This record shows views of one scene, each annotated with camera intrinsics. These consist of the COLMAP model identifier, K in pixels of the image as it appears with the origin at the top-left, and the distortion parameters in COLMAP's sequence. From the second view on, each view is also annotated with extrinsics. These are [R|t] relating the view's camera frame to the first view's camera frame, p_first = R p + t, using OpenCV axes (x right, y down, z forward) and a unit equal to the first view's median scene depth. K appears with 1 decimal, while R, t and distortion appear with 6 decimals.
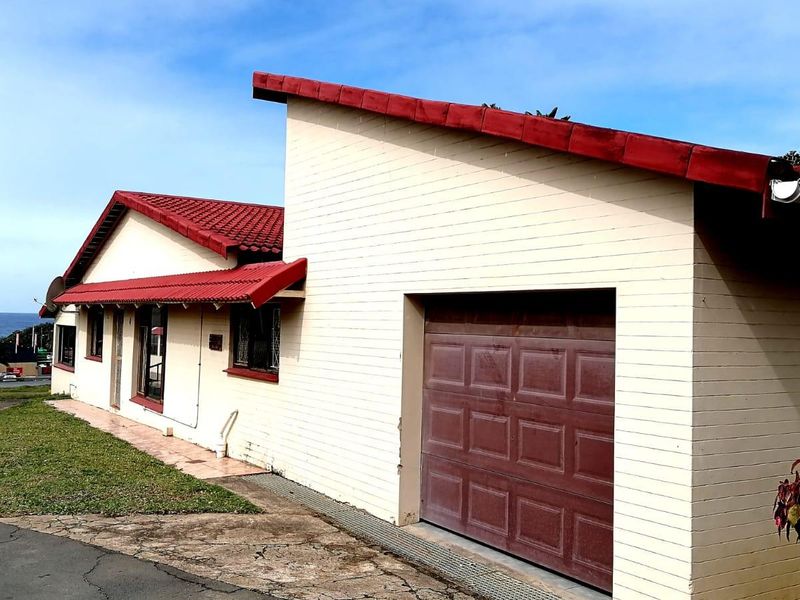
lens RADIAL K [[795.5, 0, 400.0], [0, 795.5, 300.0], [0, 0, 1]] dist [0.069681, -0.136846]
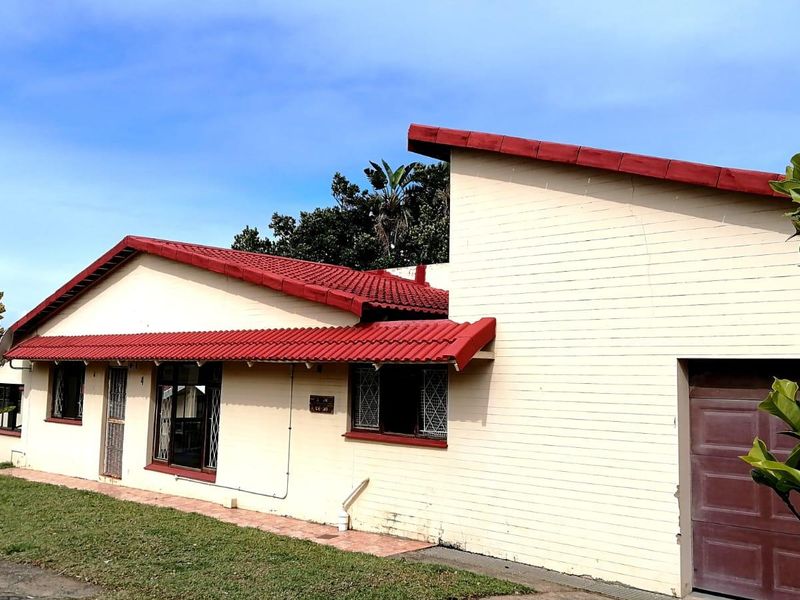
lens RADIAL K [[795.5, 0, 400.0], [0, 795.5, 300.0], [0, 0, 1]] dist [0.069681, -0.136846]
pose [[0.972057, 0.017145, 0.234119, -0.456812], [-0.002814, 0.998109, -0.061410, -0.014713], [-0.234729, 0.059035, 0.970267, 0.088308]]
